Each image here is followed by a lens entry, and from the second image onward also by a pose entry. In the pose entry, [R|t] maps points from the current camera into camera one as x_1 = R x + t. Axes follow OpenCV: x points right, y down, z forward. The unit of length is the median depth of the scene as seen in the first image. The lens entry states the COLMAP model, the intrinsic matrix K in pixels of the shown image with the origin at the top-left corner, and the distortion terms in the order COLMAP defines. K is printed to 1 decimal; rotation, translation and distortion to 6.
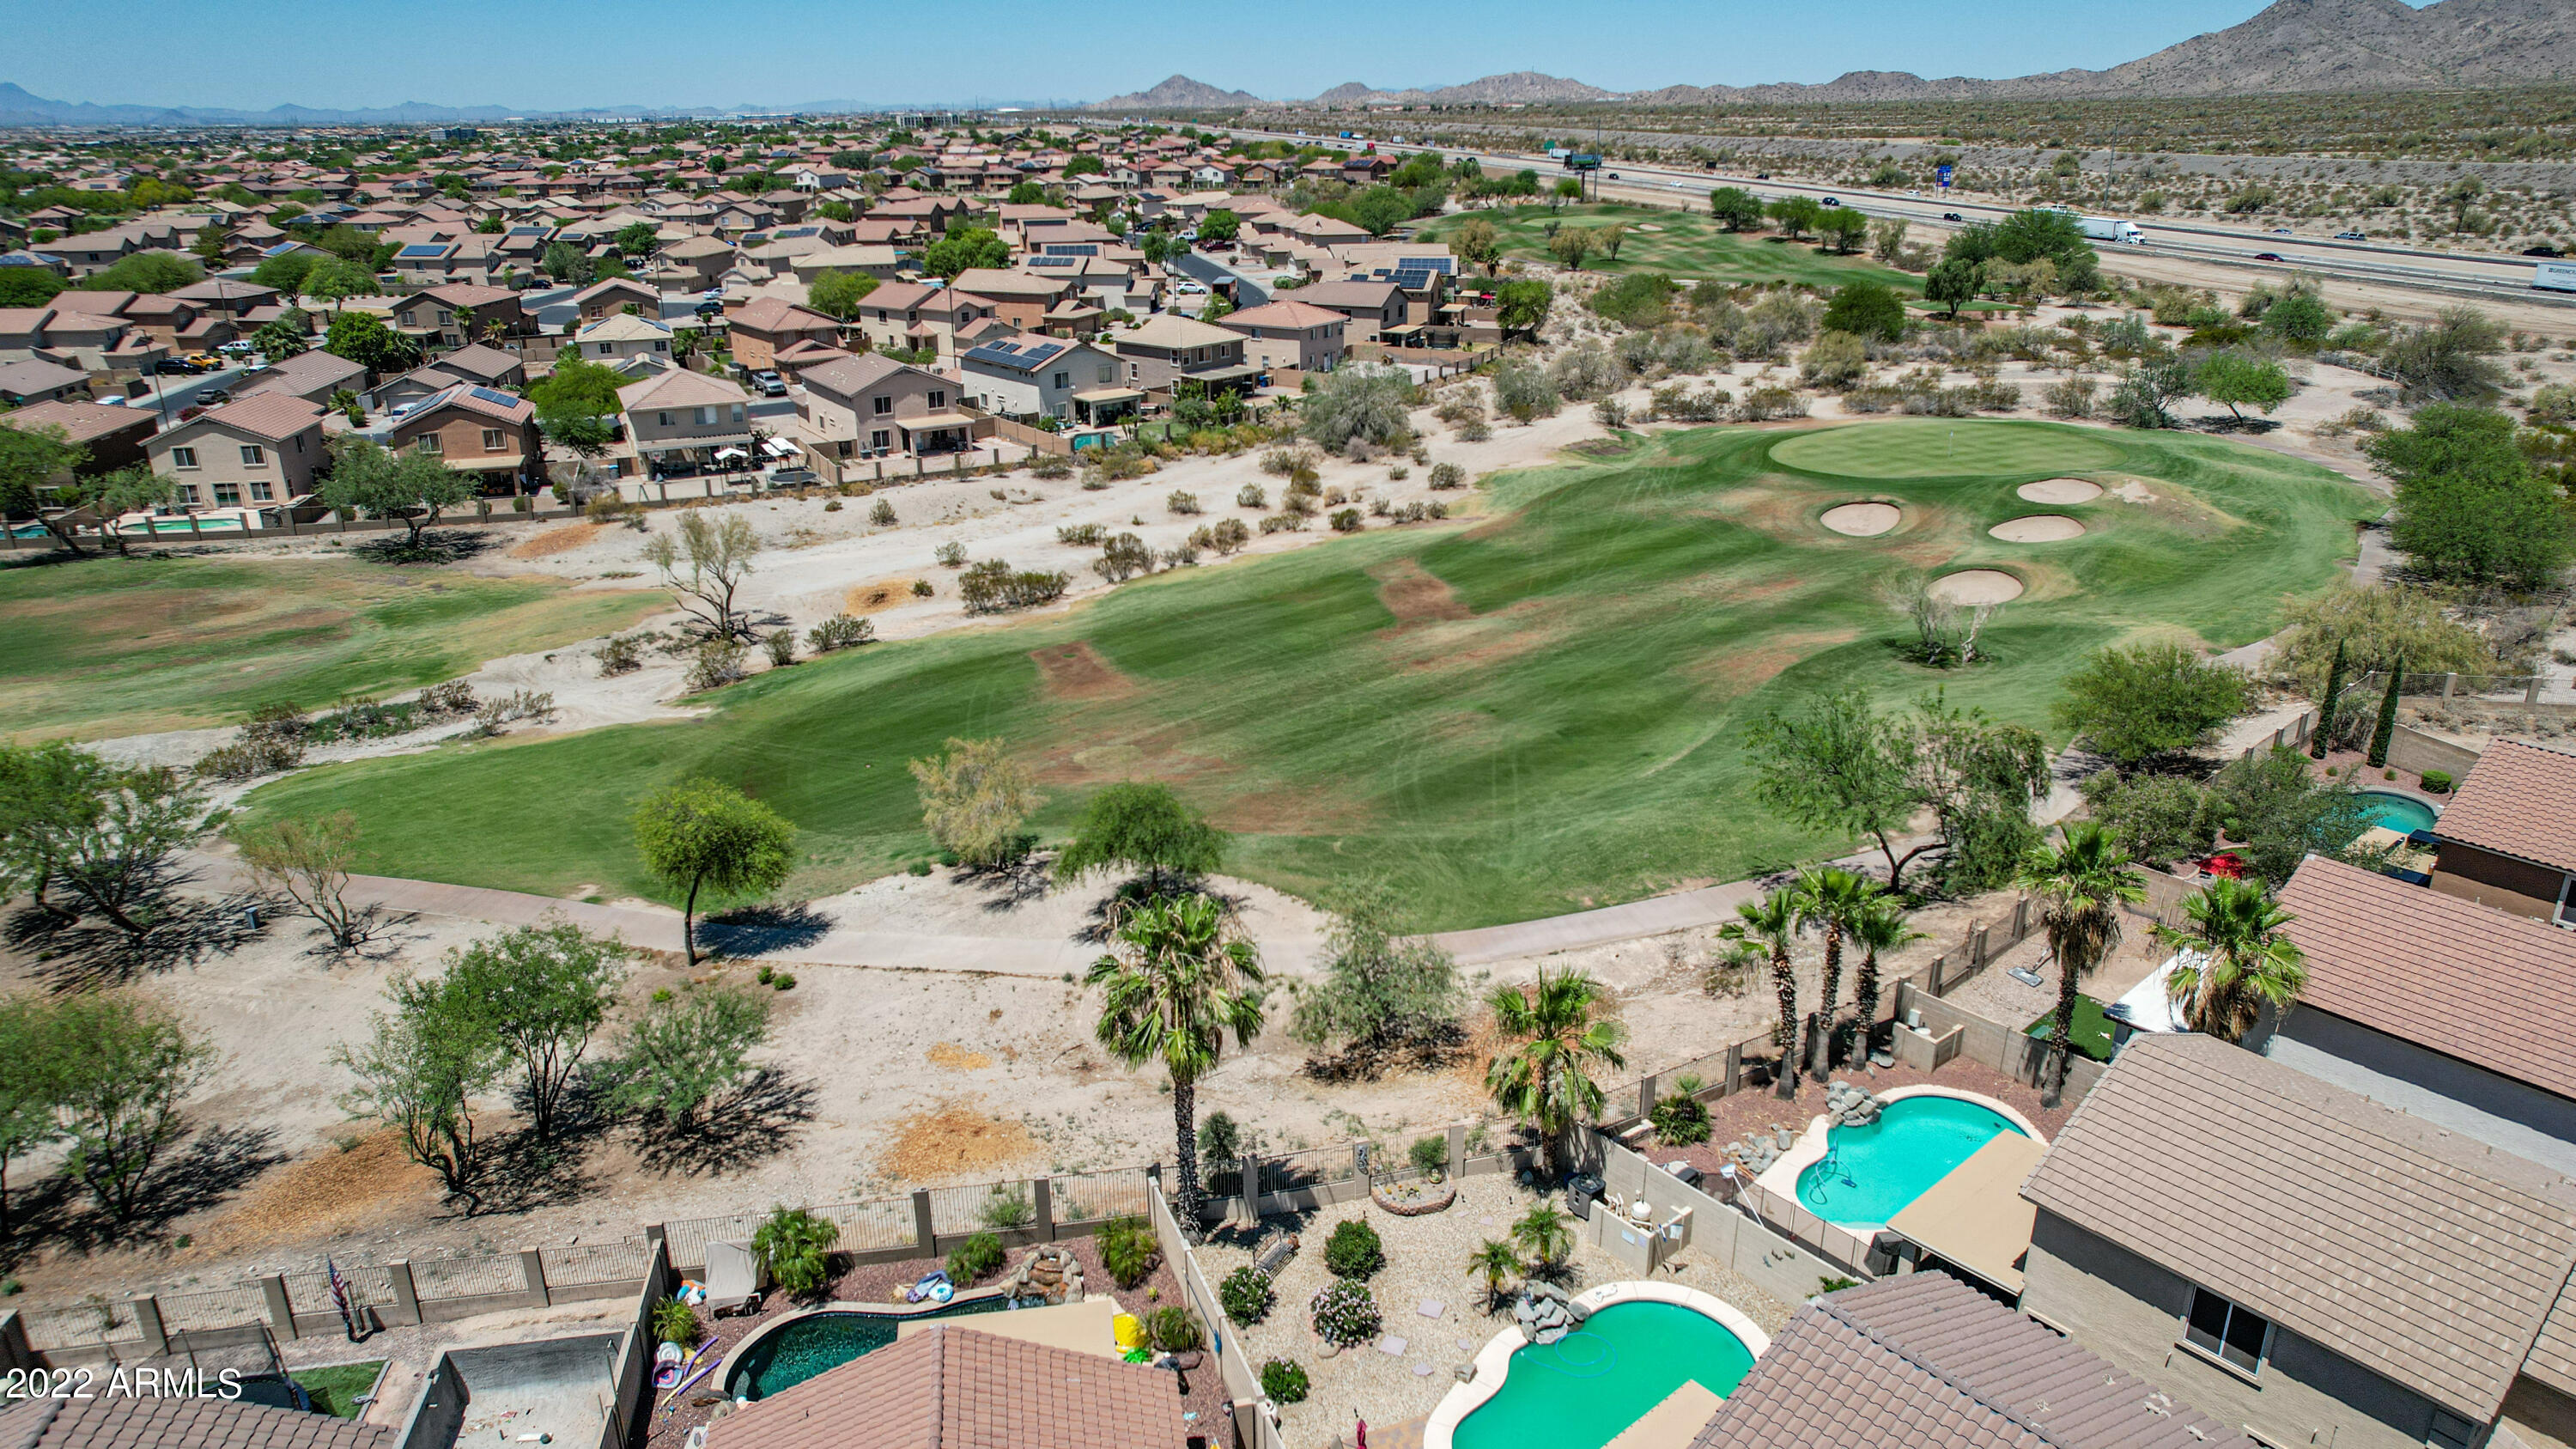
lens RADIAL K [[1655.3, 0, 1299.2], [0, 1655.3, 720.4], [0, 0, 1]] dist [-0.075781, 0.066229]
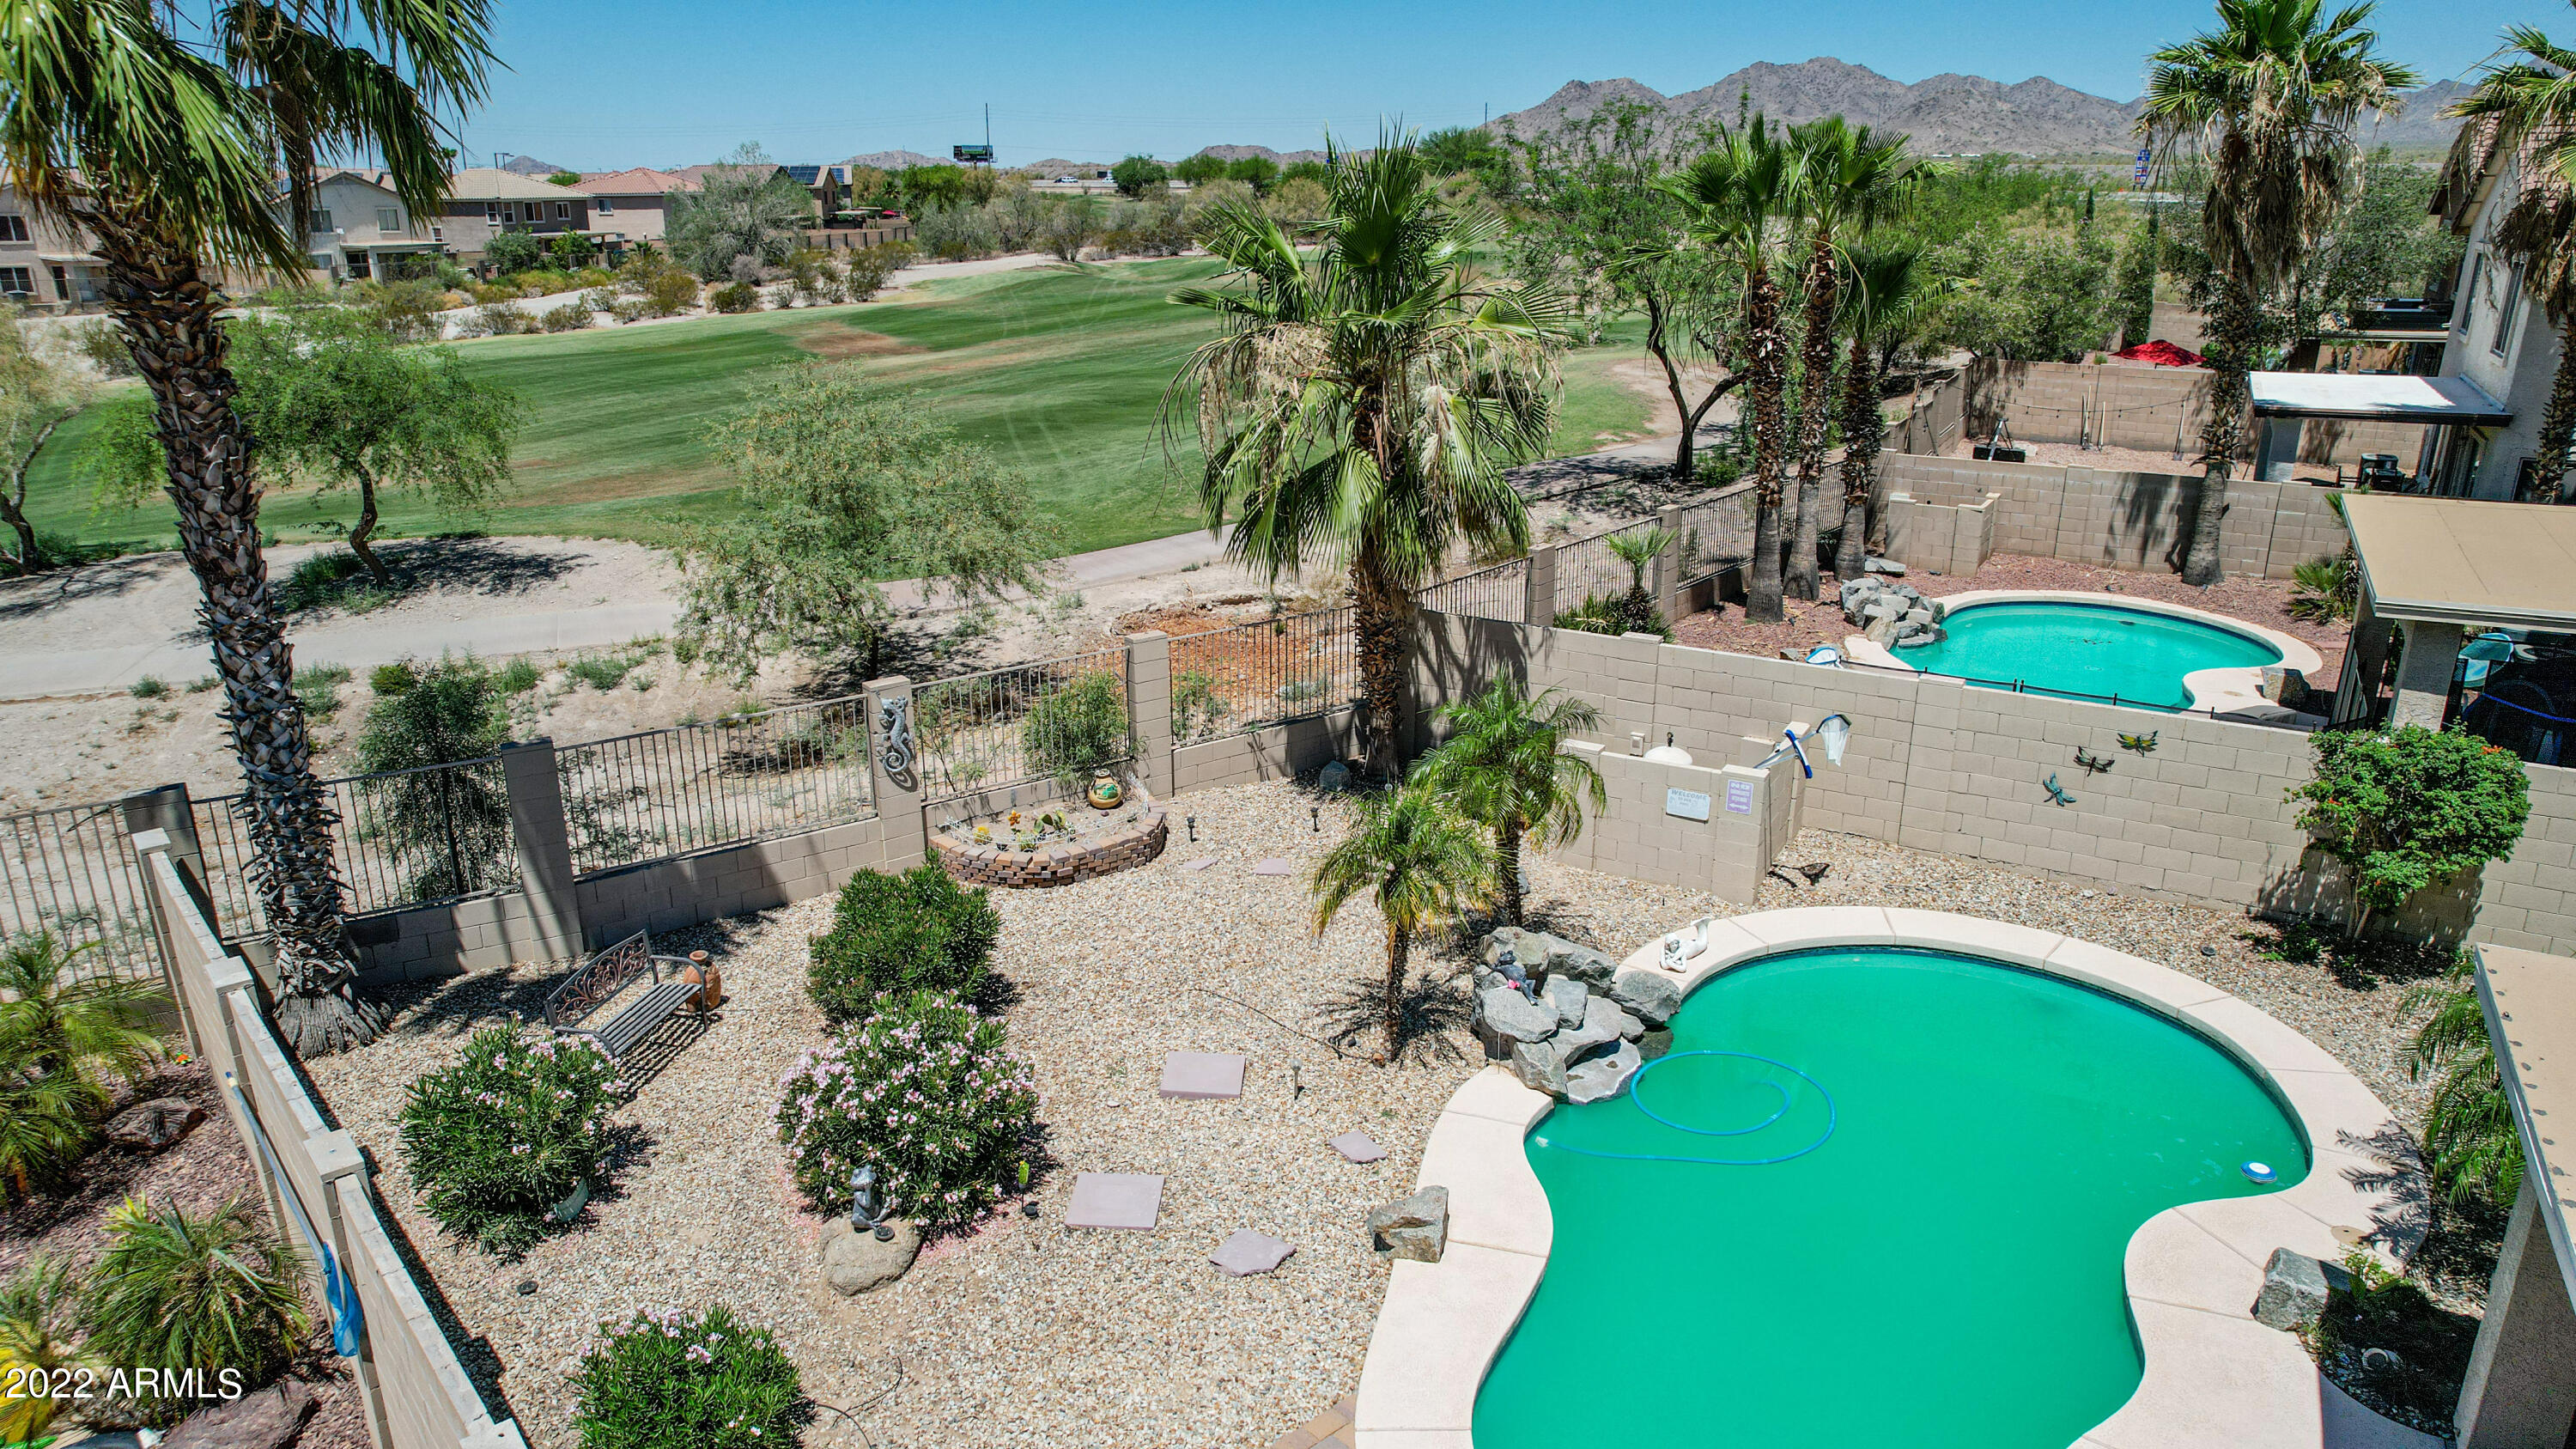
lens RADIAL K [[1645.1, 0, 1299.5], [0, 1645.1, 719.7], [0, 0, 1]] dist [-0.075255, 0.063636]
pose [[0.936629, -0.103973, 0.334538, 0.001960], [0.118921, 0.992603, -0.024455, 0.137528], [-0.329520, 0.062688, 0.942065, 0.321706]]
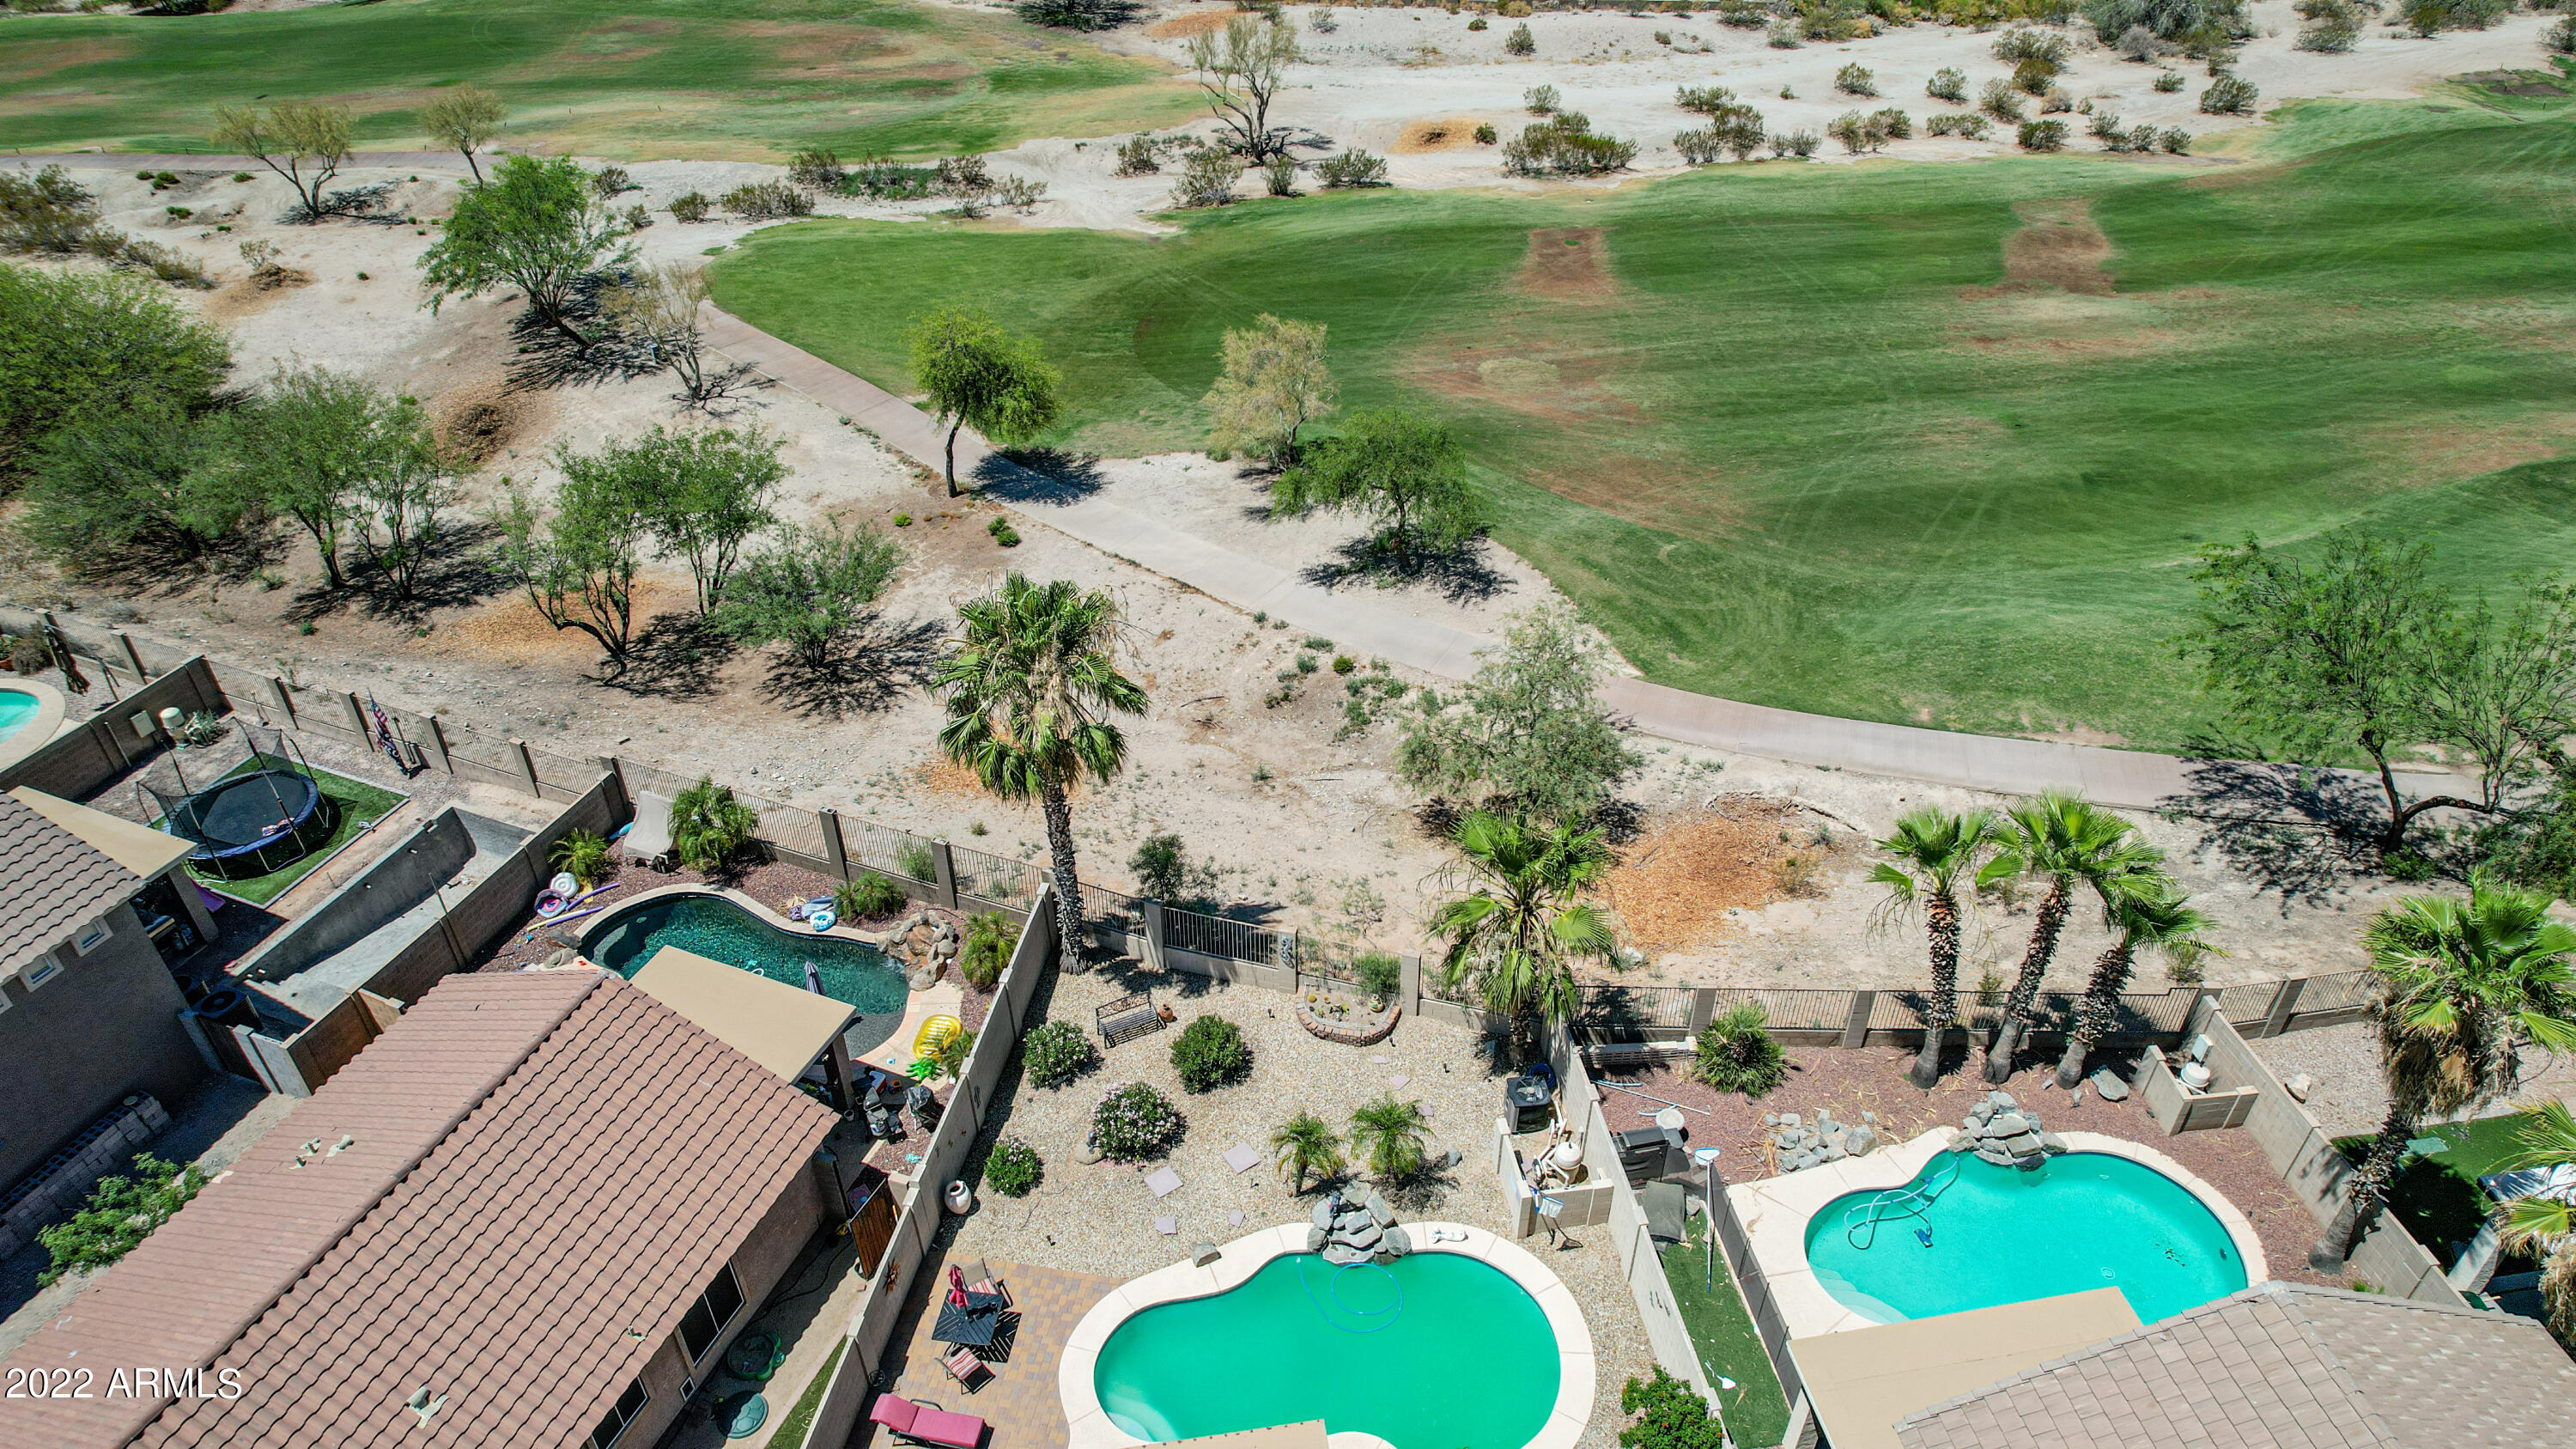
lens RADIAL K [[1666.4, 0, 1298.7], [0, 1666.4, 694.4], [0, 0, 1]] dist [-0.089830, 0.088750]
pose [[0.853460, 0.301704, -0.424948, 0.172166], [-0.185171, 0.937736, 0.293877, -0.044845], [0.487152, -0.172125, 0.856187, 0.160941]]
